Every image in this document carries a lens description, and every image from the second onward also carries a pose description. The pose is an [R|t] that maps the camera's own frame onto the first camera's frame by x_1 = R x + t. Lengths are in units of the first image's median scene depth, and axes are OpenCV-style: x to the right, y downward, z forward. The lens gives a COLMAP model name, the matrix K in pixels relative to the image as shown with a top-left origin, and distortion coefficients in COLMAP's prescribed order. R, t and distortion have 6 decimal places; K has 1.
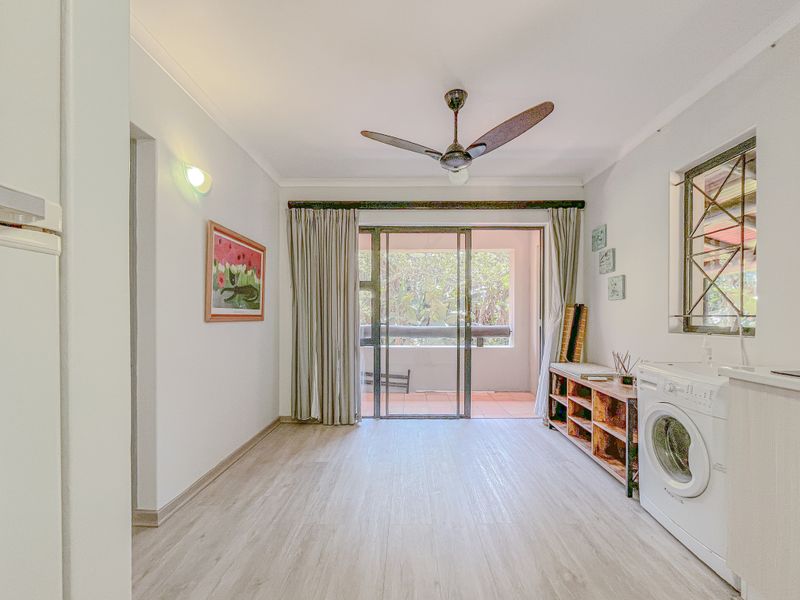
lens RADIAL K [[348.7, 0, 411.3], [0, 348.7, 318.2], [0, 0, 1]] dist [-0.000168, -0.000048]
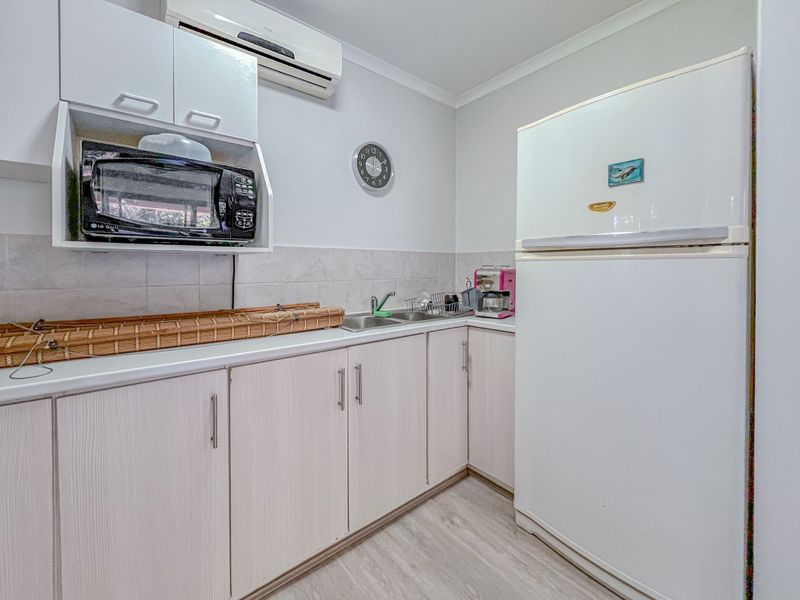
lens RADIAL K [[339.8, 0, 401.9], [0, 339.8, 271.9], [0, 0, 1]] dist [0.001152, 0.000107]
pose [[-0.765796, 0.005285, -0.643062, 0.362690], [-0.004354, 0.999901, 0.013403, -0.038401], [0.643069, 0.013064, -0.765697, 0.363236]]
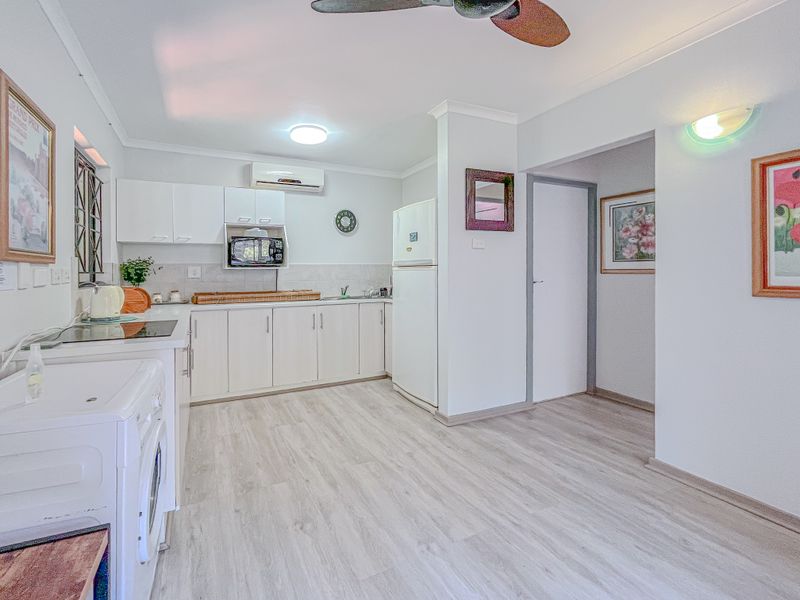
lens RADIAL K [[360.5, 0, 385.8], [0, 360.5, 272.5], [0, 0, 1]] dist [0.001981, 0.000589]
pose [[-0.886834, 0.006101, -0.462048, 0.536572], [0.004383, 0.999979, 0.004791, -0.053591], [0.462068, 0.002223, -0.886842, 1.517359]]
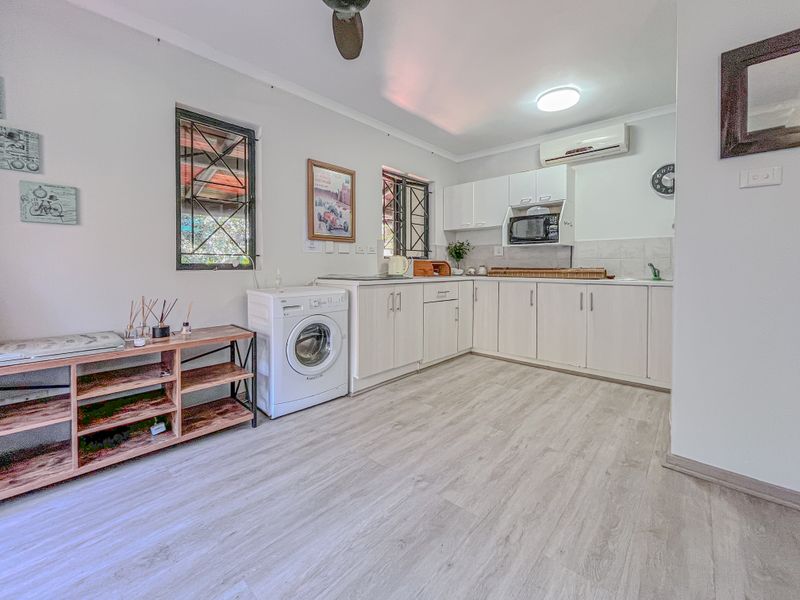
lens RADIAL K [[360.5, 0, 385.8], [0, 360.5, 272.5], [0, 0, 1]] dist [0.001981, 0.000589]
pose [[-0.742191, -0.013158, 0.670059, -0.386596], [0.001257, 0.999778, 0.021025, 0.030619], [-0.670187, 0.016446, -0.742010, 1.550029]]
